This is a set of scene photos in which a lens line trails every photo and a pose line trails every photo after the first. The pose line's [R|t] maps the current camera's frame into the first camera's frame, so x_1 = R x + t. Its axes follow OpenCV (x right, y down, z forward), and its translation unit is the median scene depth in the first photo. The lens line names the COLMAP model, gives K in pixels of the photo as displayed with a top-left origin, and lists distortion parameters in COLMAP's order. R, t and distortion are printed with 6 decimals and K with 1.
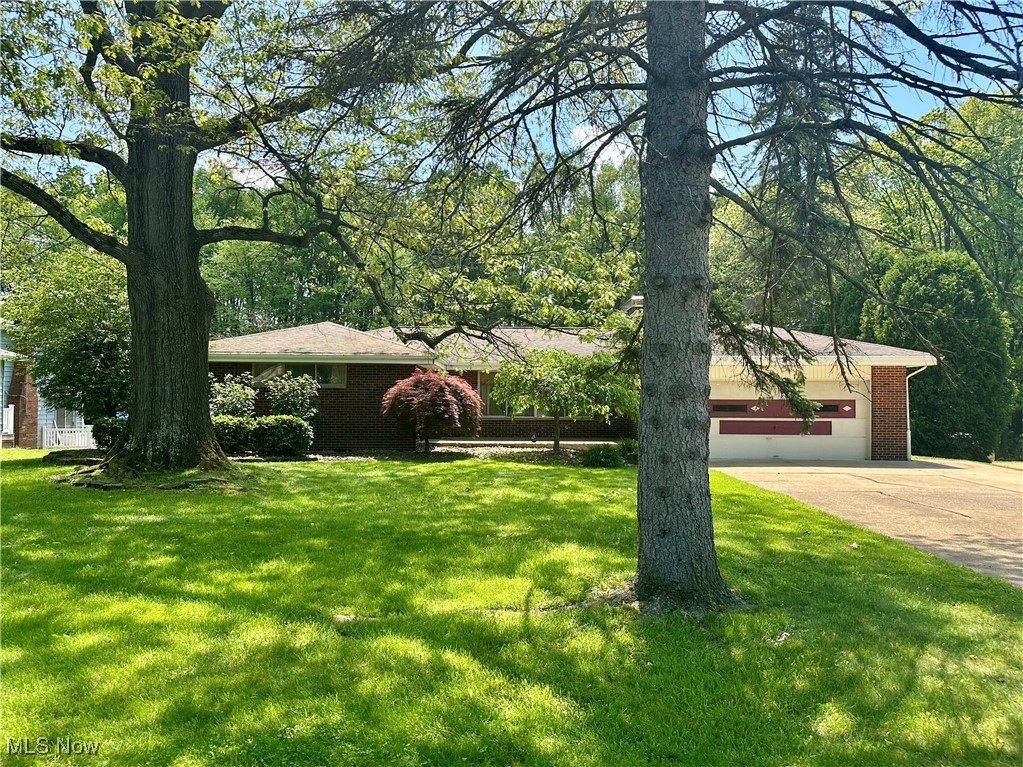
lens RADIAL K [[714.9, 0, 511.5], [0, 714.9, 383.5], [0, 0, 1]] dist [0.002361, 0.000900]
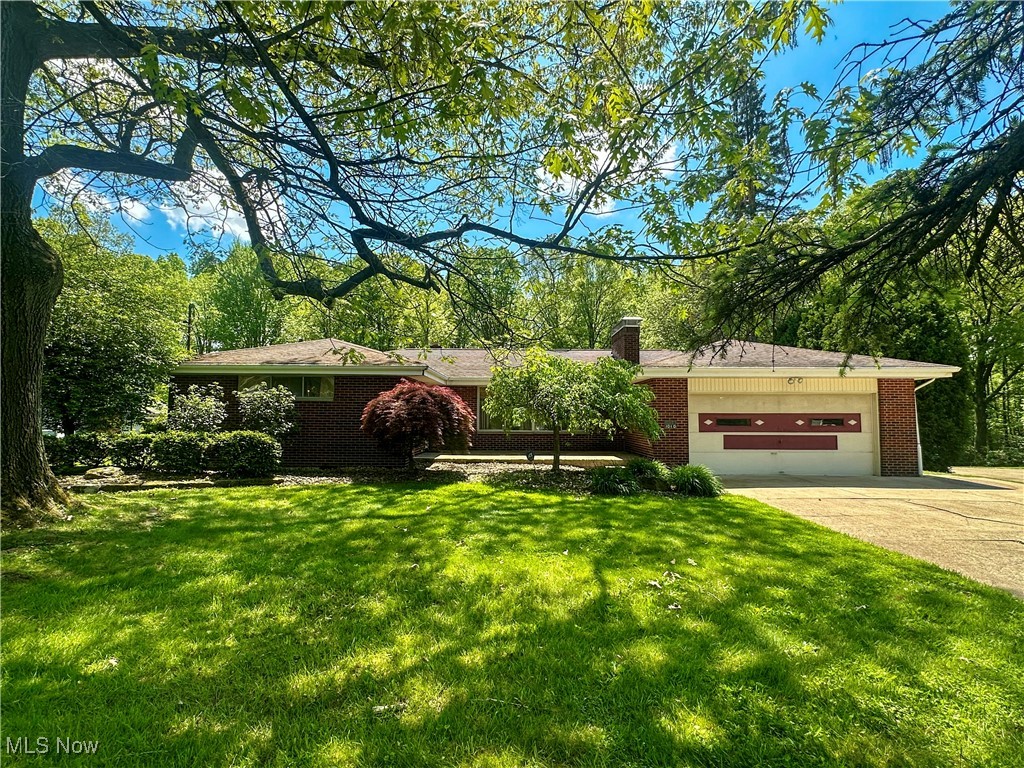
lens RADIAL K [[507.5, 0, 512.0], [0, 507.5, 384.0], [0, 0, 1]] dist [-0.001862, -0.000374]
pose [[0.999991, -0.000677, -0.004137, 0.008289], [0.000517, 0.999249, -0.038732, 0.010021], [0.004160, 0.038730, 0.999241, 0.331935]]
